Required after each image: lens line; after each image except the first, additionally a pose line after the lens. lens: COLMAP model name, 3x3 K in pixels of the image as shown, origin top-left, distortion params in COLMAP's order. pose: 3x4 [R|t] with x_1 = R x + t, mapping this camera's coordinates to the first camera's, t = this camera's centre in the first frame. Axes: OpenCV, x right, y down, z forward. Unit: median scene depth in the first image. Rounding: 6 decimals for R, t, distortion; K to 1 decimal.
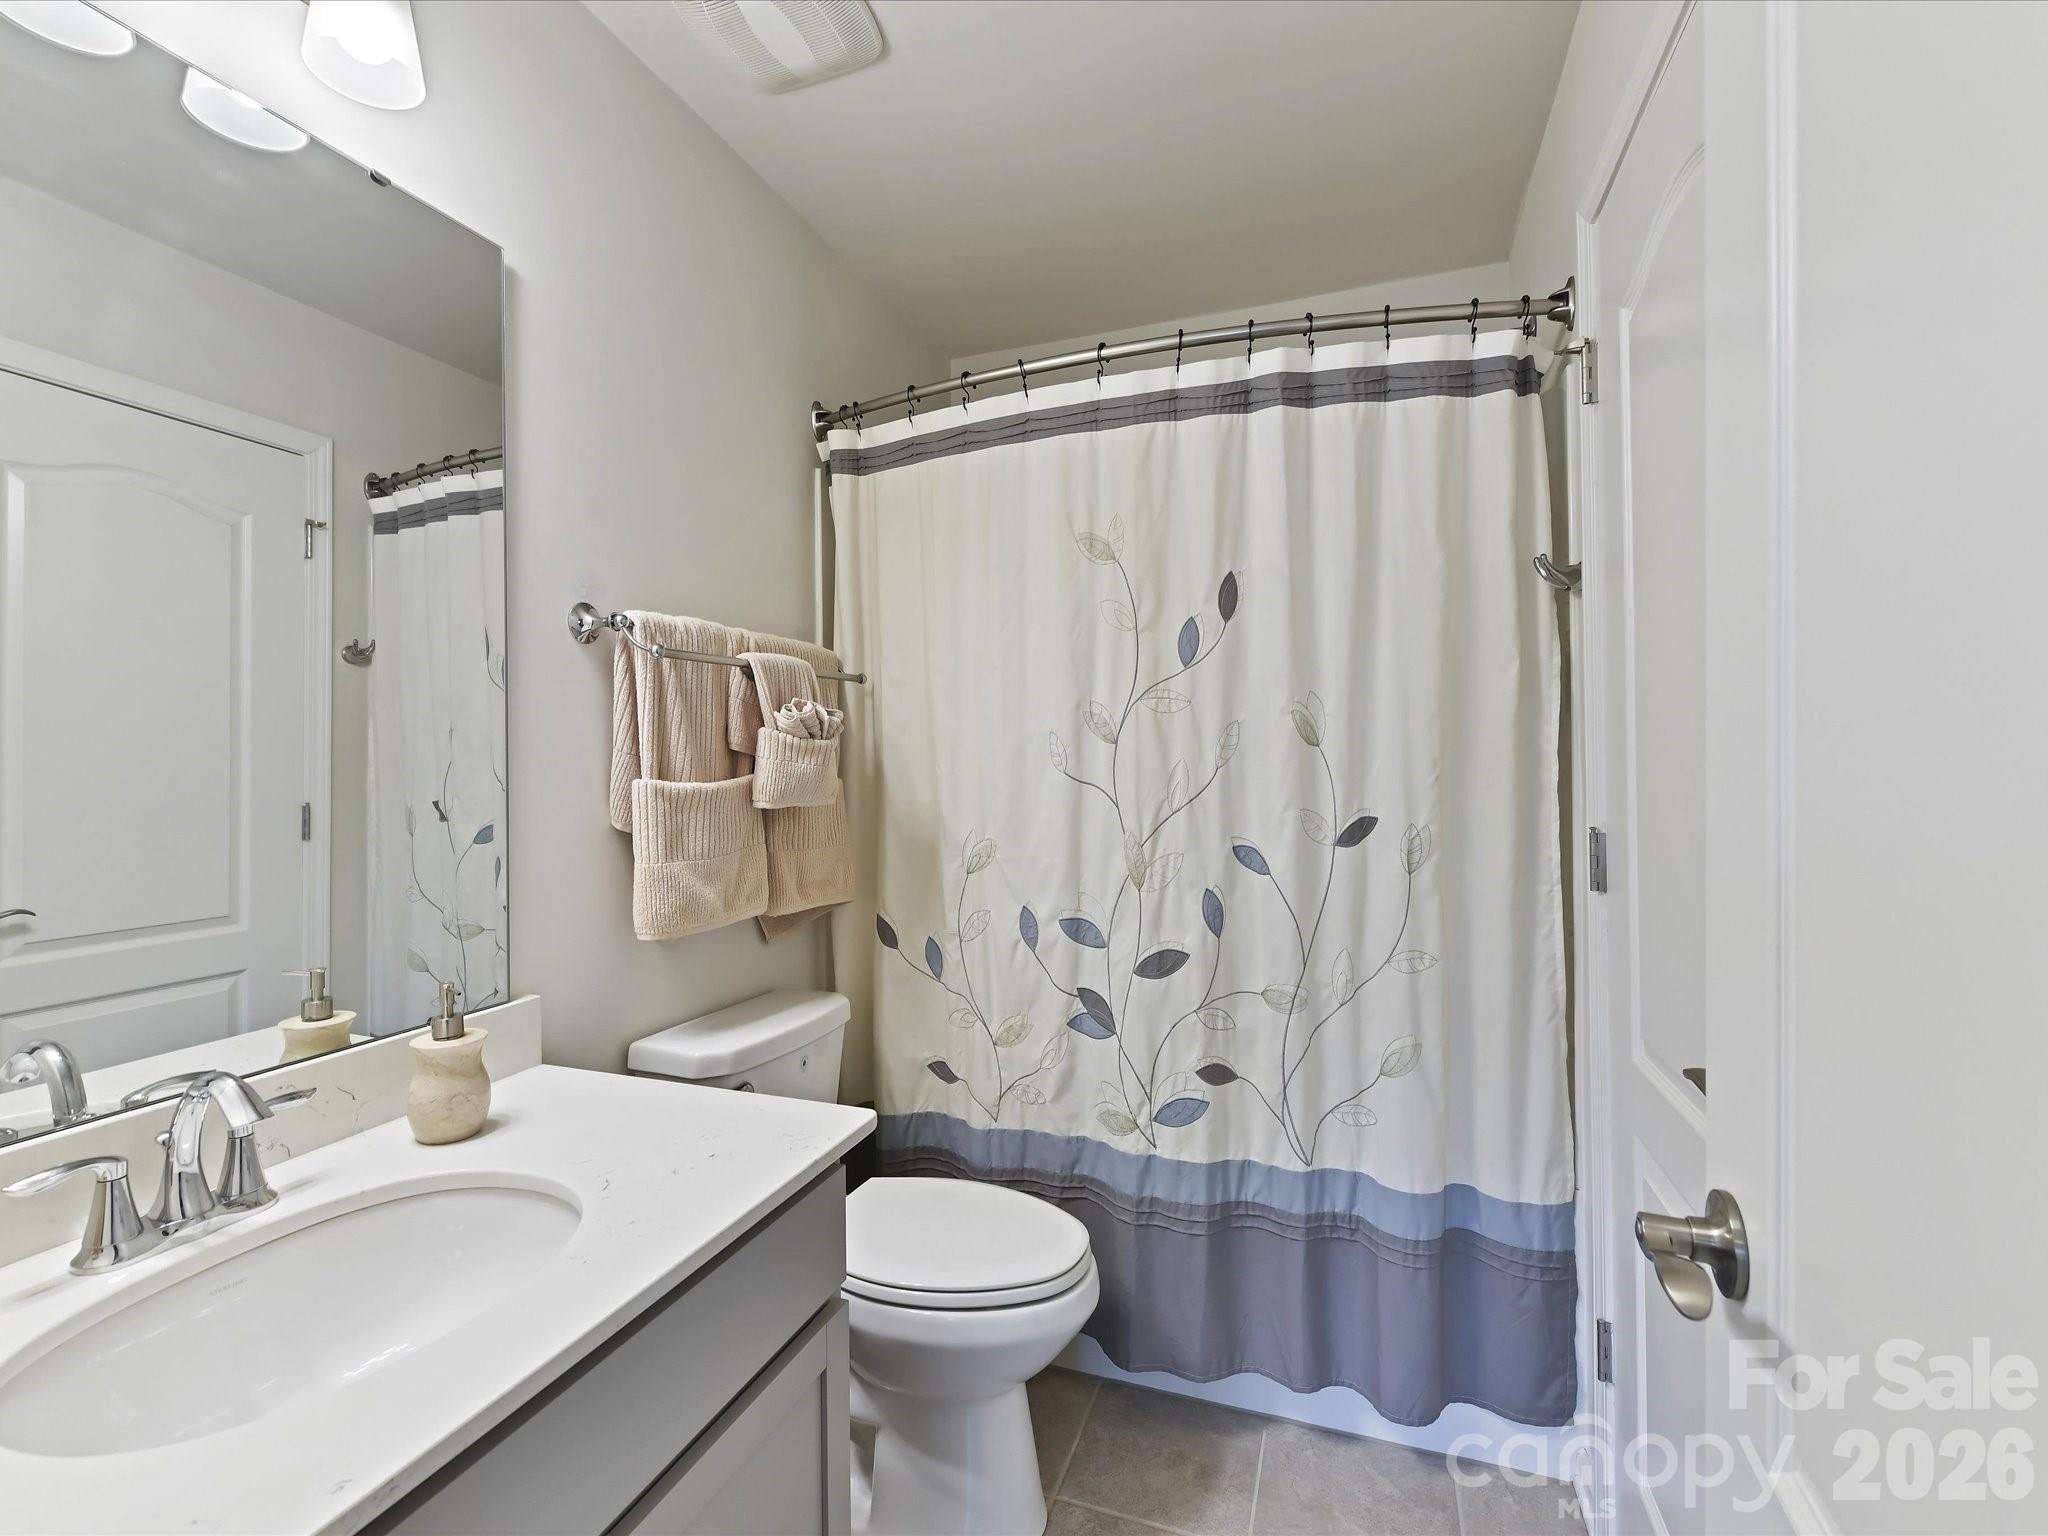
lens RADIAL K [[910.5, 0, 1031.0], [0, 910.5, 754.4], [0, 0, 1]] dist [0.000793, 0.000464]
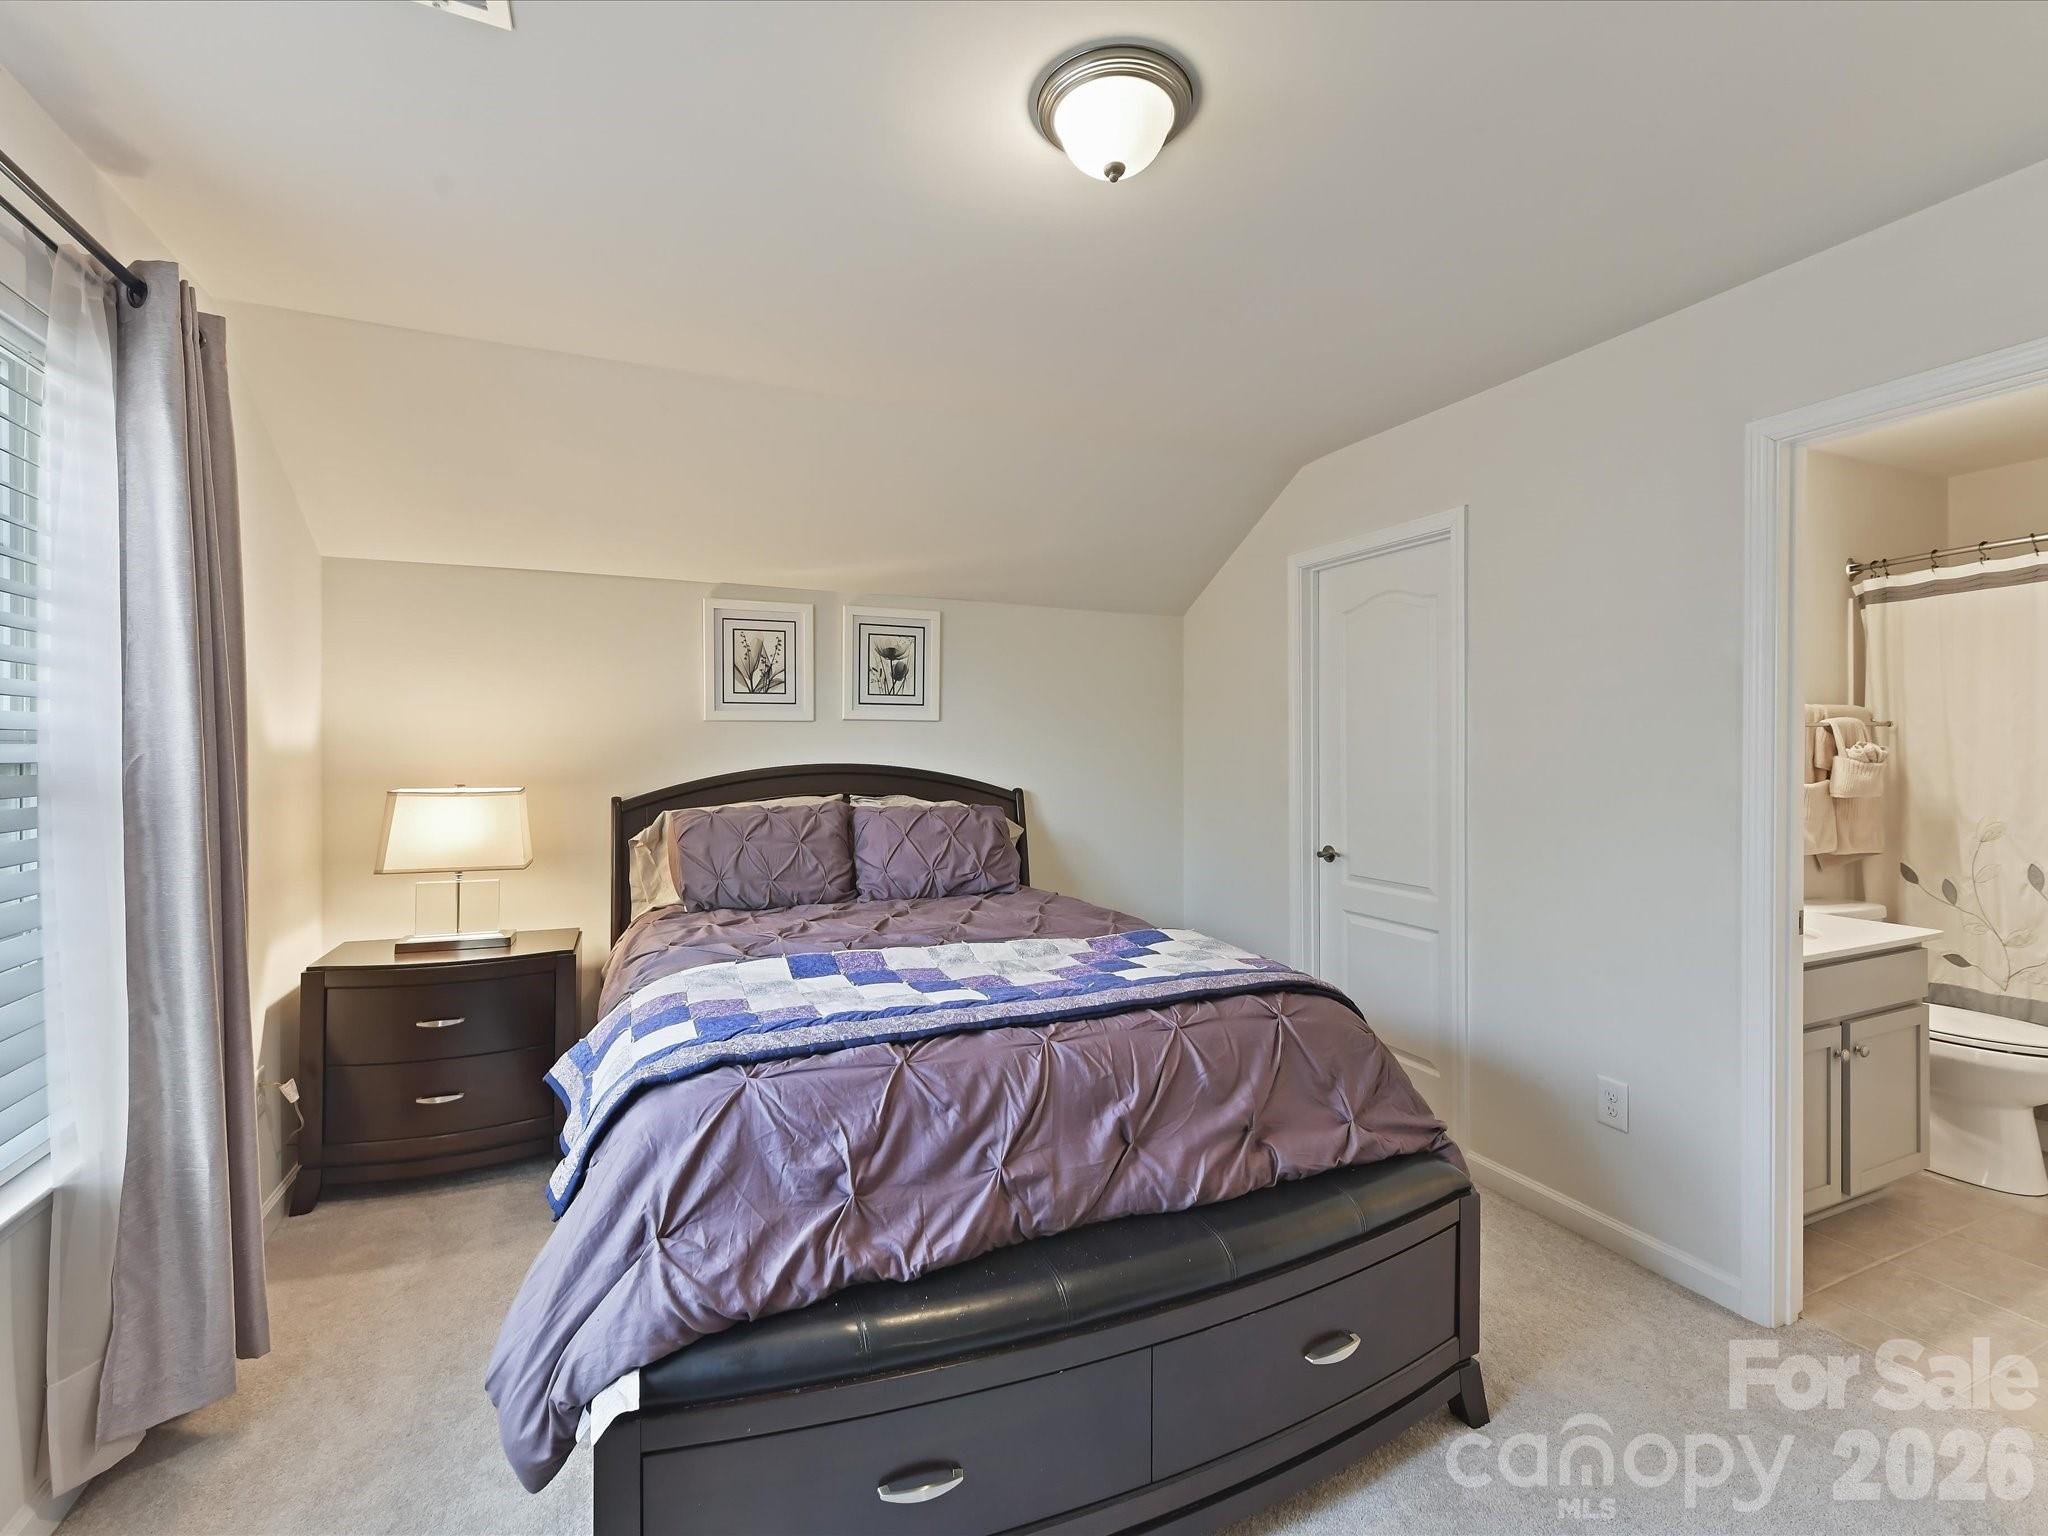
lens RADIAL K [[910.5, 0, 1031.0], [0, 910.5, 754.4], [0, 0, 1]] dist [0.000793, 0.000464]
pose [[0.683002, 0.006513, -0.730387, -0.039539], [0.007497, 0.999845, 0.015925, -0.069208], [0.730378, -0.016352, 0.682848, -1.419030]]
